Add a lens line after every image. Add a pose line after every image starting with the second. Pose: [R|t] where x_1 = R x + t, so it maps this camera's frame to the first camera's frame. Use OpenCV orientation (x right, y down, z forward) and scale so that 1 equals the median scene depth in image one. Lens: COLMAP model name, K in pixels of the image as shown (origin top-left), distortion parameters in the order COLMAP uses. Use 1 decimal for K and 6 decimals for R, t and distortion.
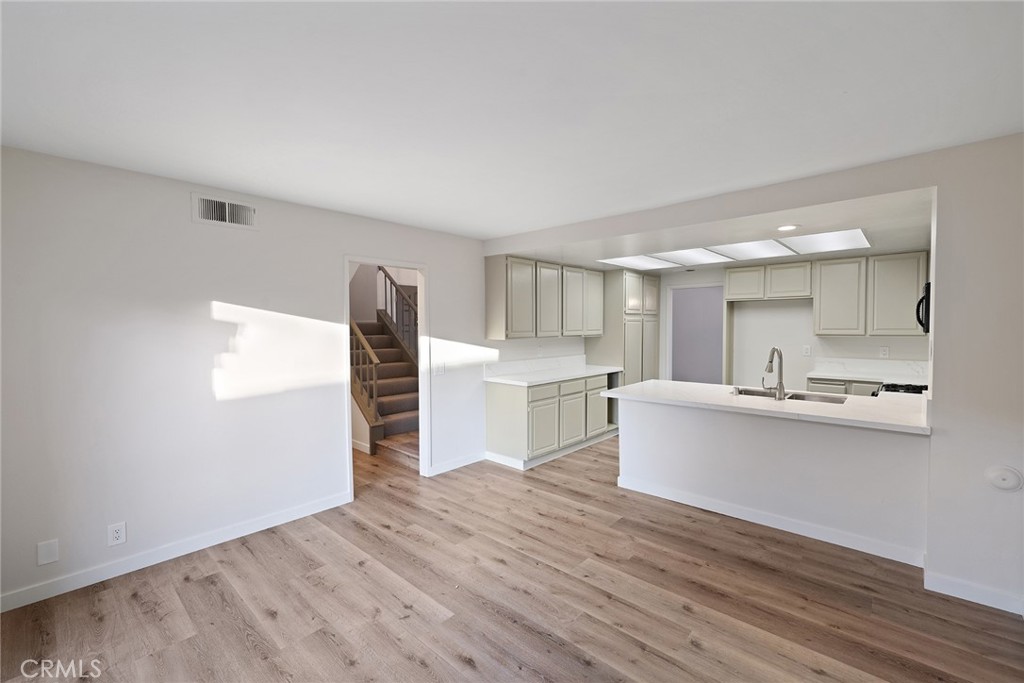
lens RADIAL K [[437.0, 0, 513.2], [0, 437.0, 327.9], [0, 0, 1]] dist [-0.000523, -0.000203]
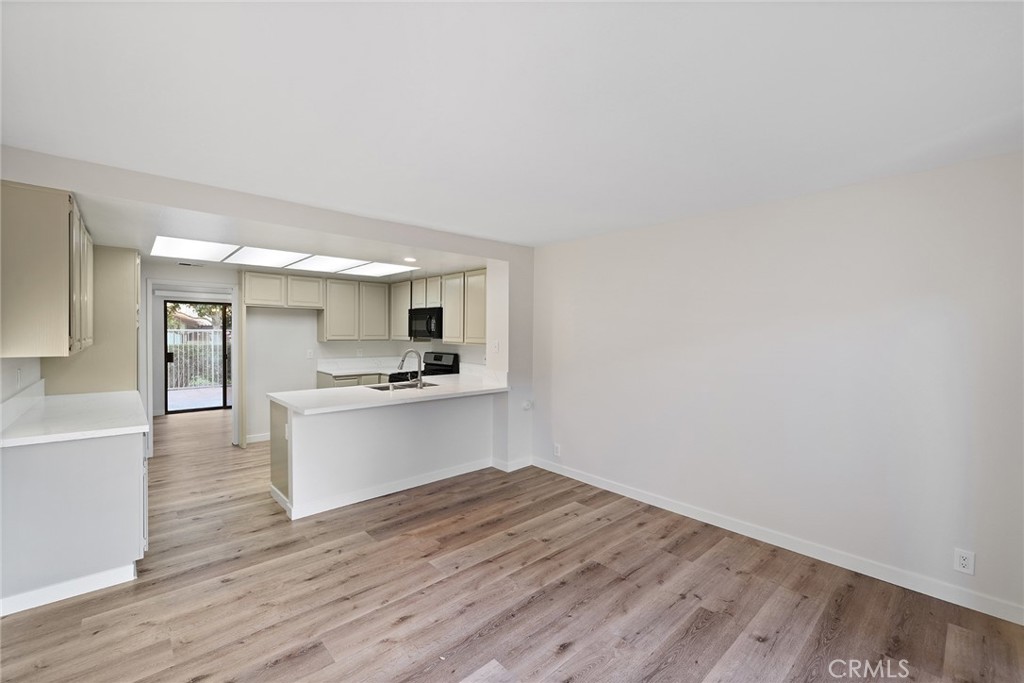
lens RADIAL K [[430.3, 0, 514.2], [0, 430.3, 341.1], [0, 0, 1]] dist [-0.000364, -0.000175]
pose [[0.081839, -0.013316, 0.996557, -0.757045], [-0.003066, 0.999903, 0.013613, 0.000345], [-0.996641, -0.004169, 0.081790, 0.682873]]
